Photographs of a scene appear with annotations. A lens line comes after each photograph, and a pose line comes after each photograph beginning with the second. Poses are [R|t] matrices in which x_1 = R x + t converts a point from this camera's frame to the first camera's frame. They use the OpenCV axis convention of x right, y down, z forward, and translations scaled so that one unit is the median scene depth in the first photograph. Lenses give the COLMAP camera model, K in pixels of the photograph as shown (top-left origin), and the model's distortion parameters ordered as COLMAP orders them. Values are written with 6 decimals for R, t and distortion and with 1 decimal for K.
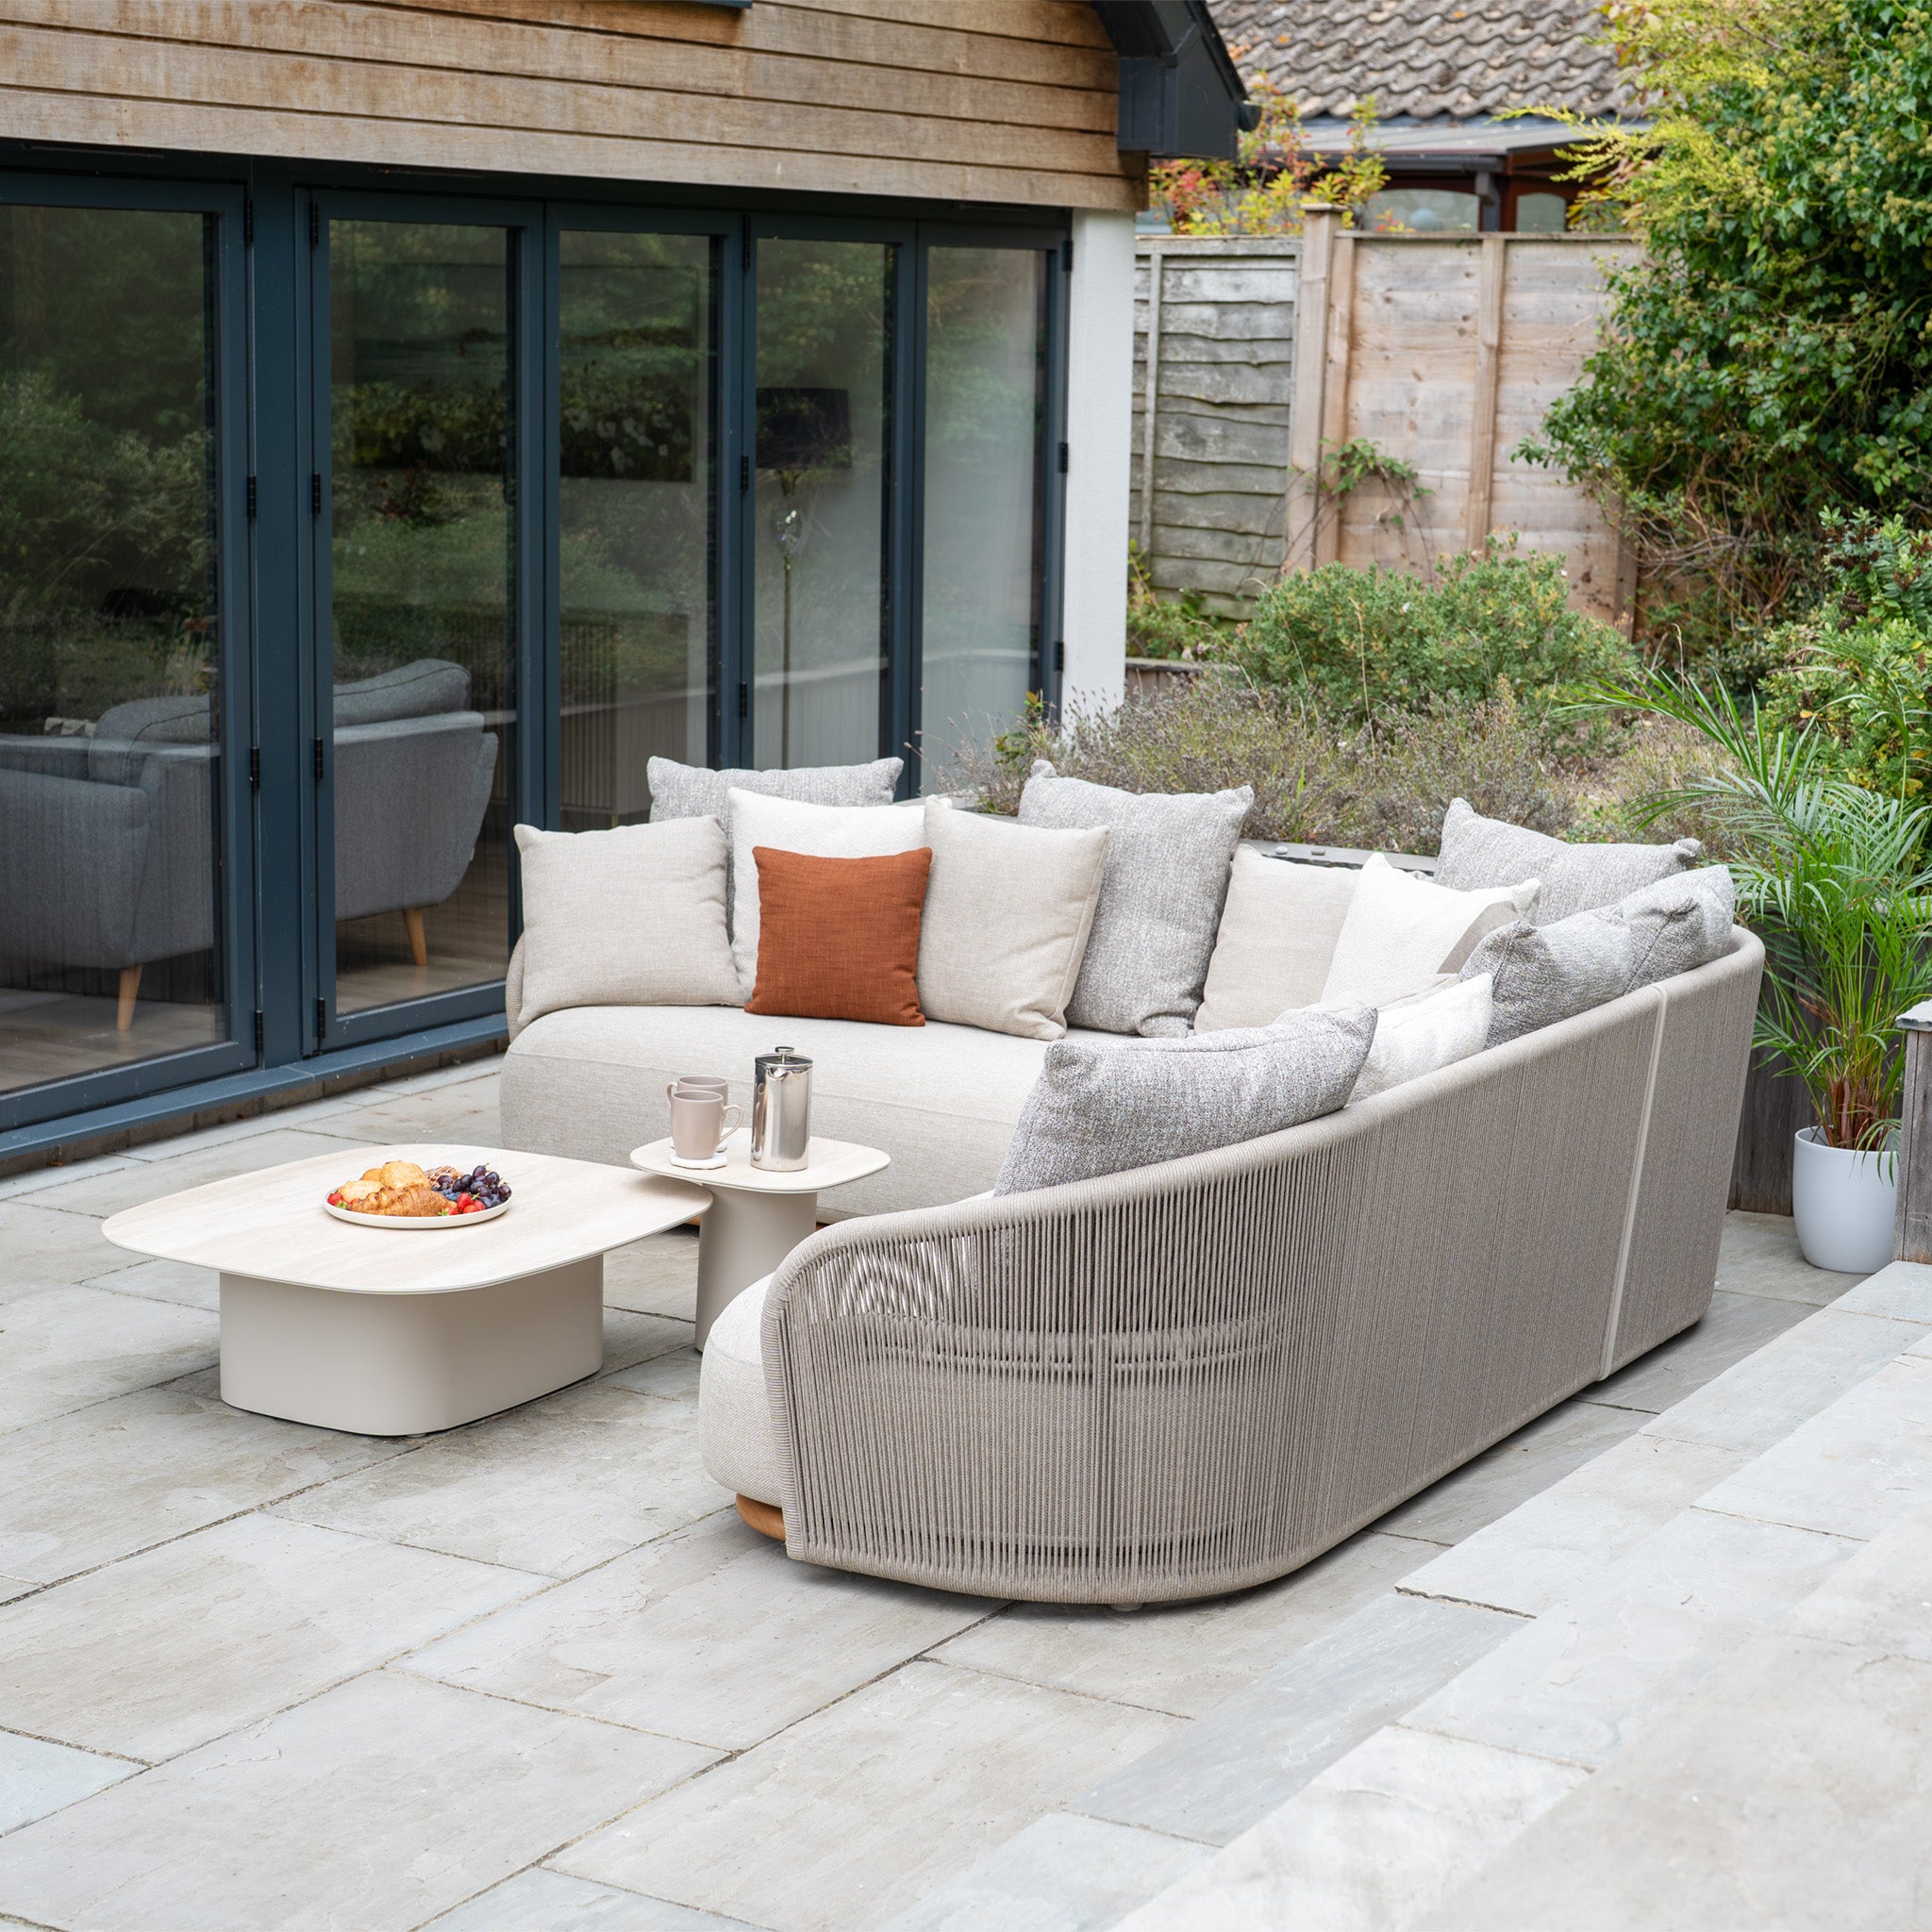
lens RADIAL K [[3993.2, 0, 966.0], [0, 3993.2, 966.0], [0, 0, 1]] dist [-0.054167, 0.159924]
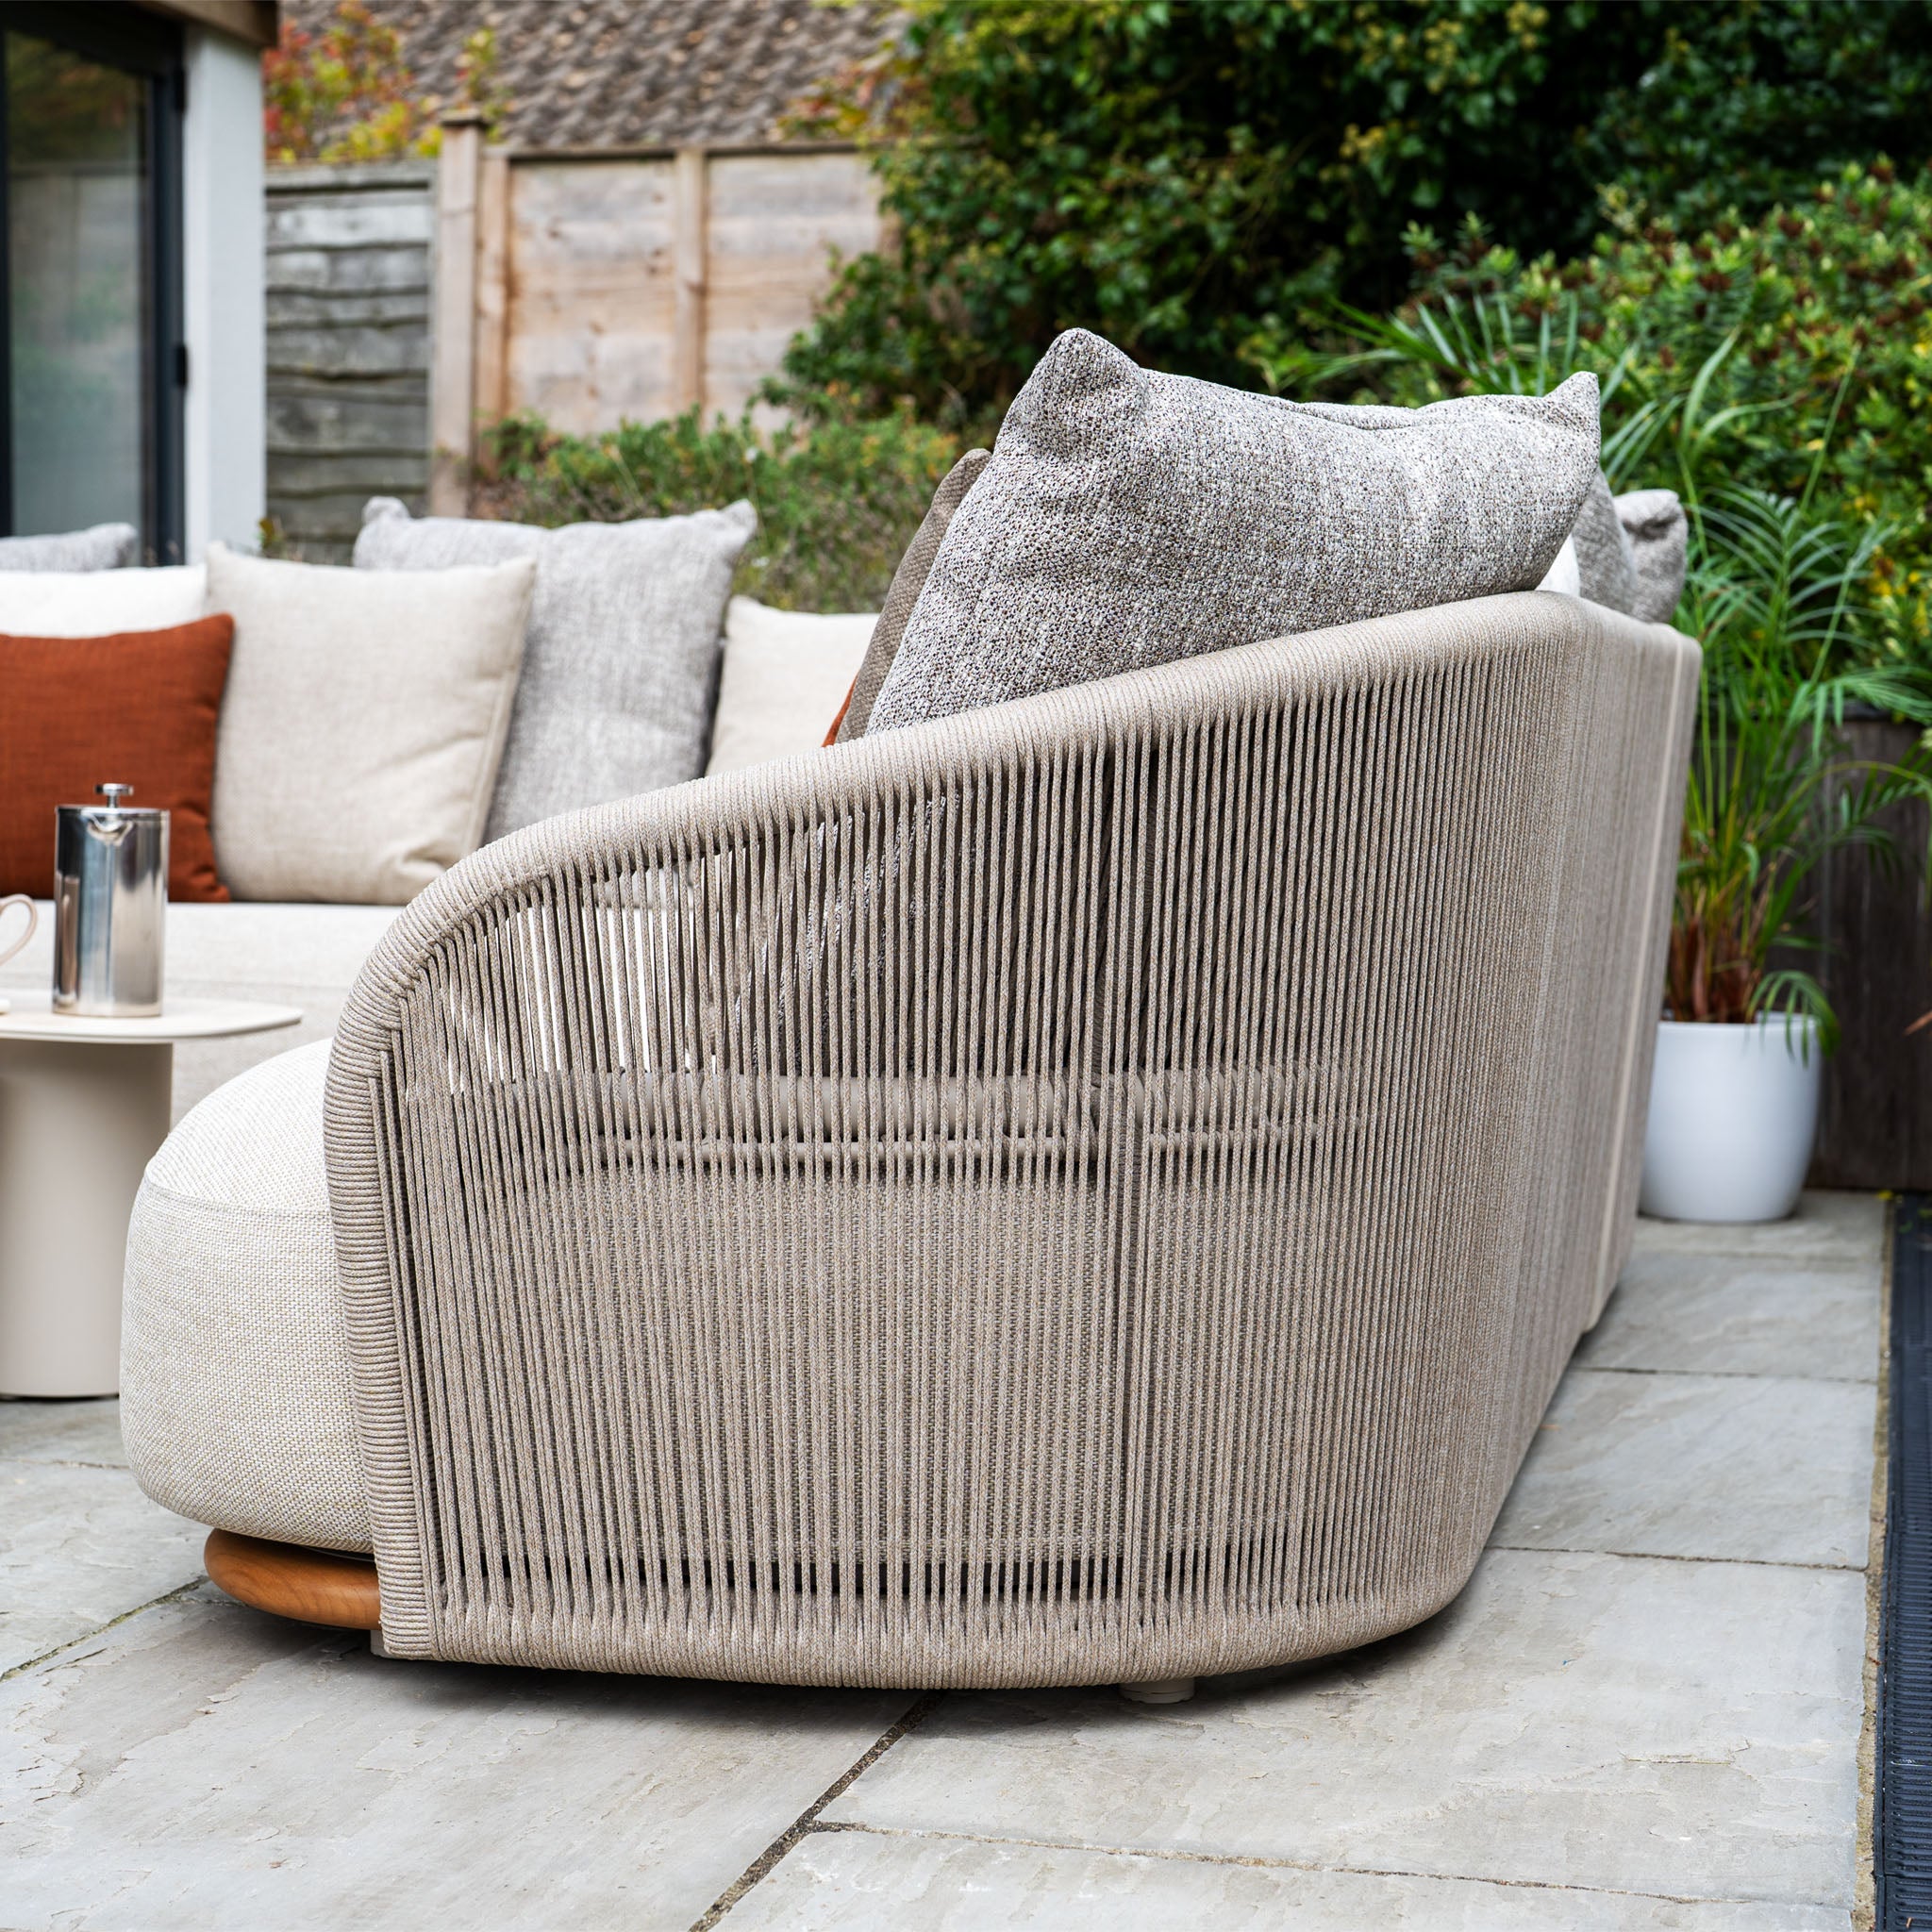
lens RADIAL K [[3993.2, 0, 966.0], [0, 3993.2, 966.0], [0, 0, 1]] dist [-0.054167, 0.159924]
pose [[0.956952, -0.031202, 0.288563, -0.077649], [0.059728, 0.994096, -0.090583, 0.084864], [-0.284033, 0.103919, 0.953166, 0.407795]]
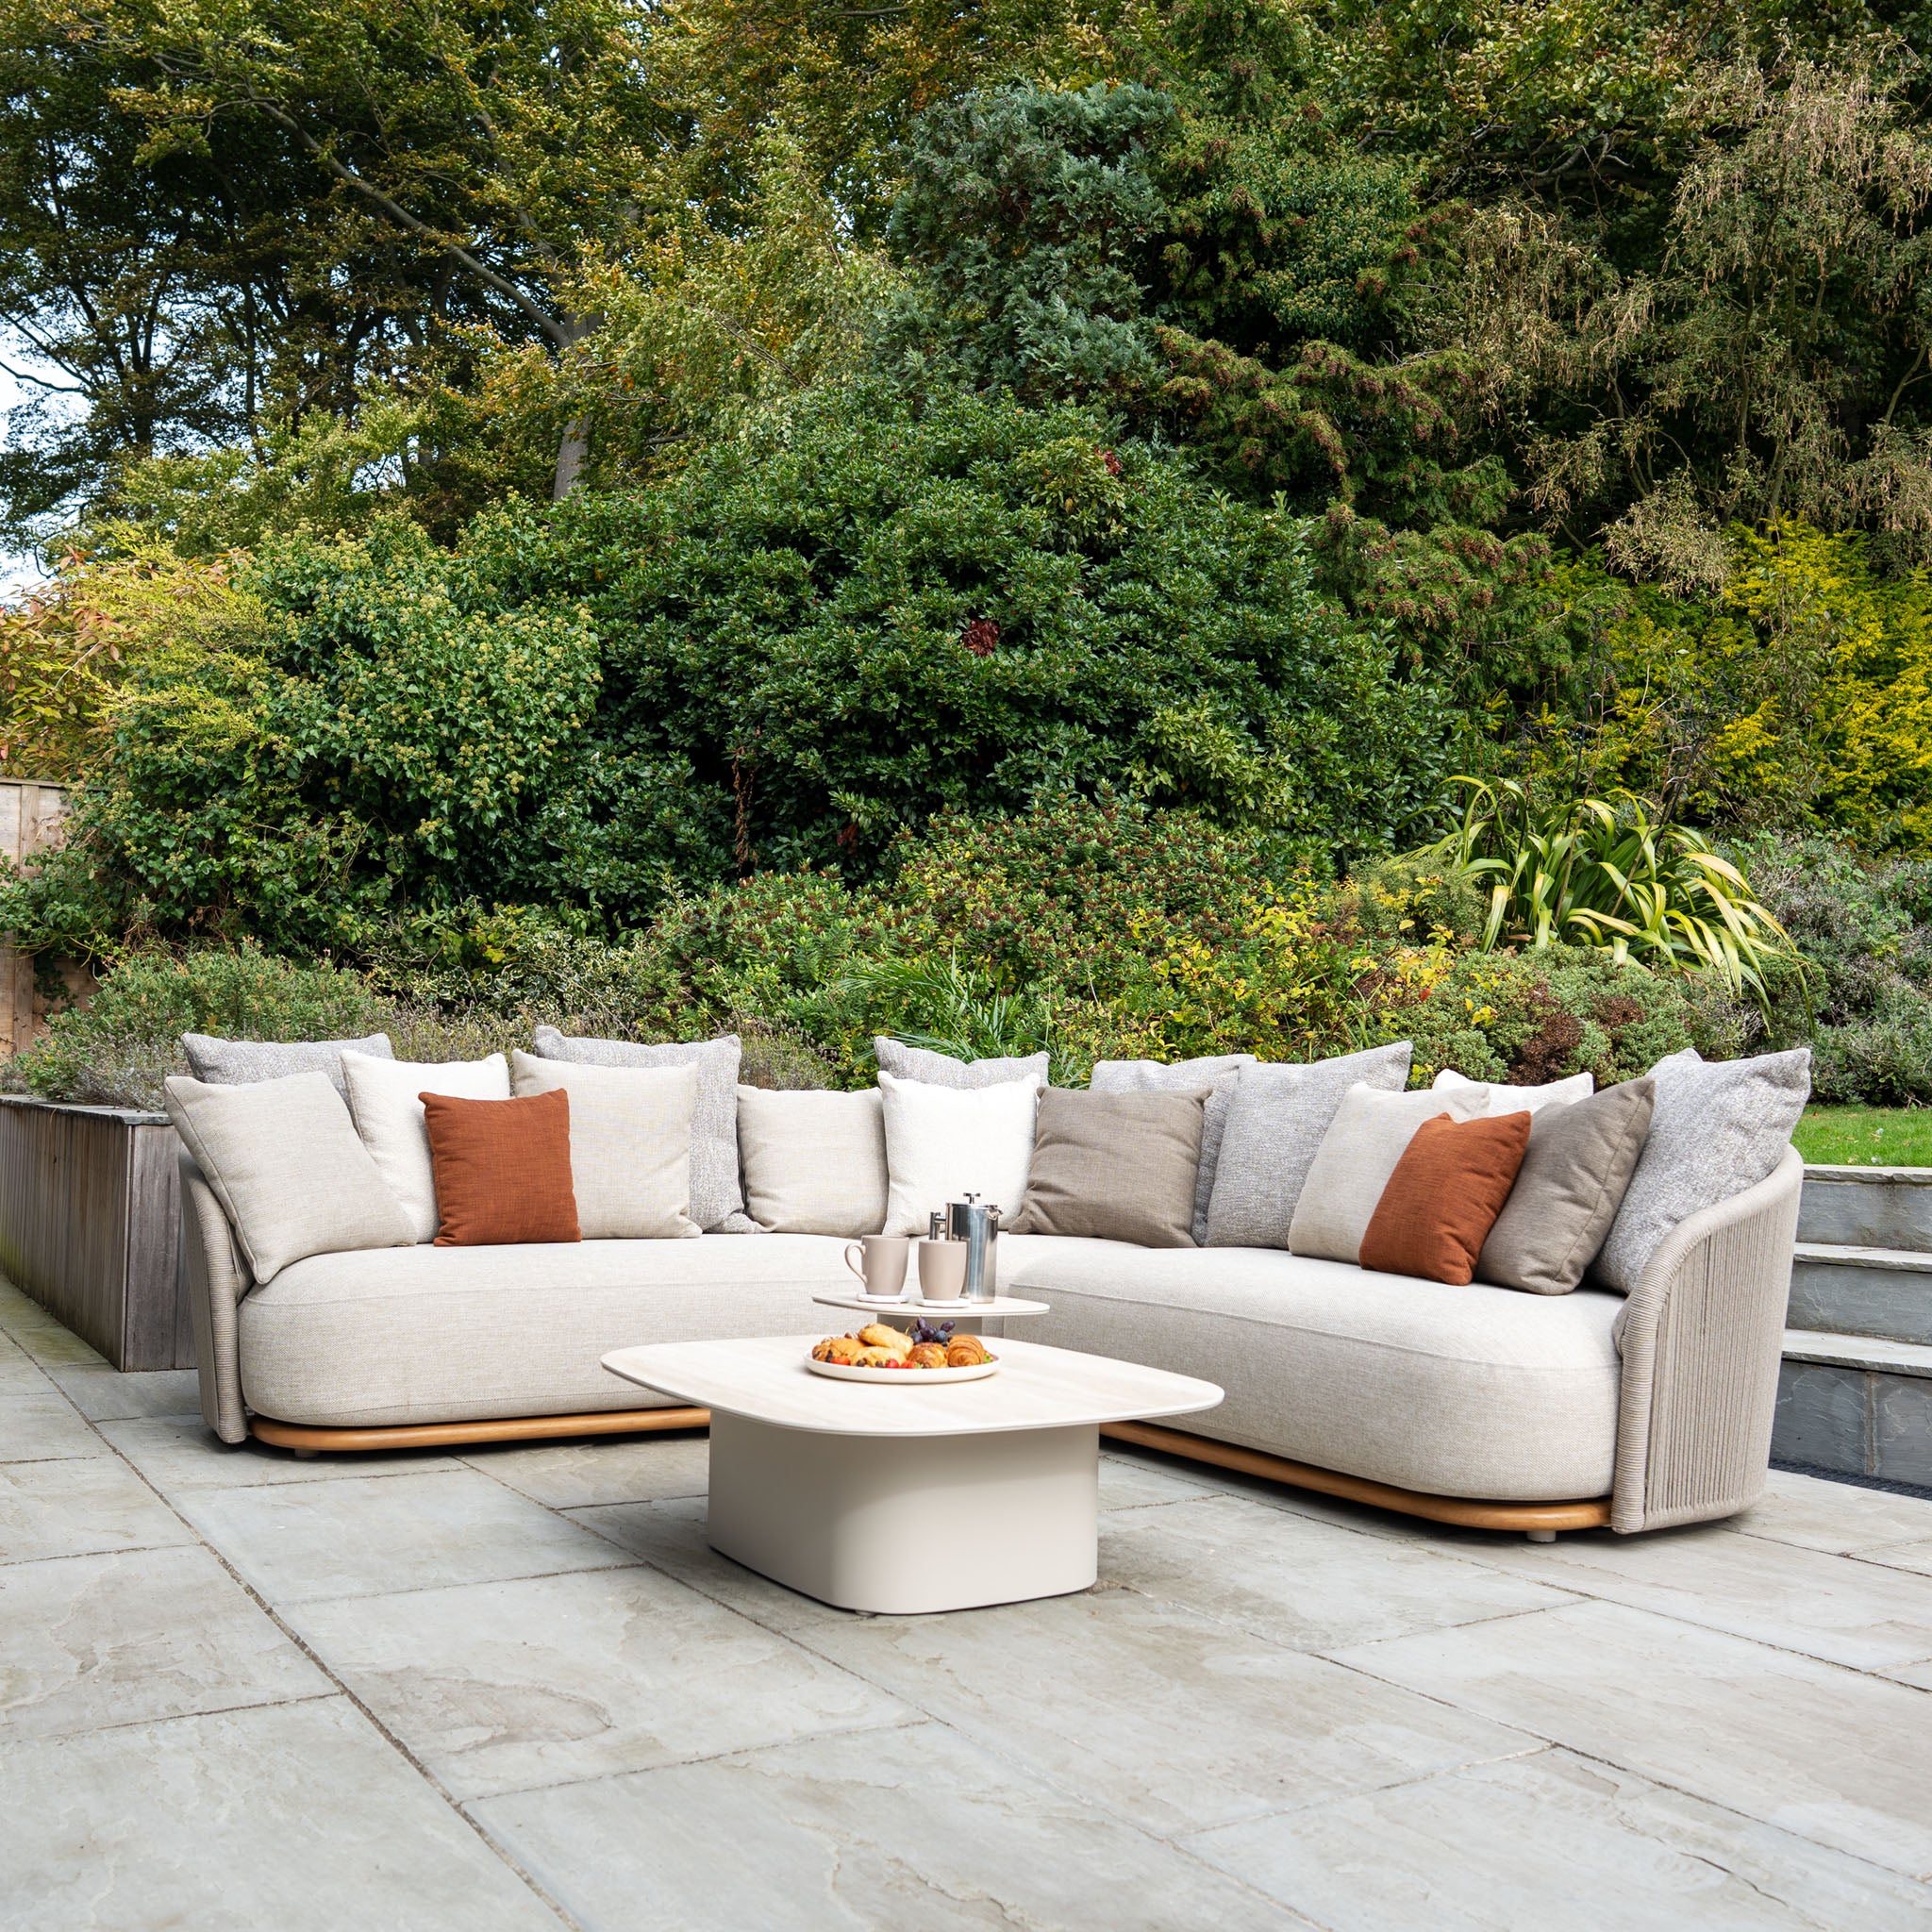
lens RADIAL K [[1980.8, 0, 966.0], [0, 1980.8, 966.0], [0, 0, 1]] dist [-0.009299, 0.010527]
pose [[0.464975, 0.041257, 0.884362, -0.466370], [0.142289, 0.982445, -0.120645, 0.021759], [-0.873814, 0.181932, 0.450943, 0.640332]]
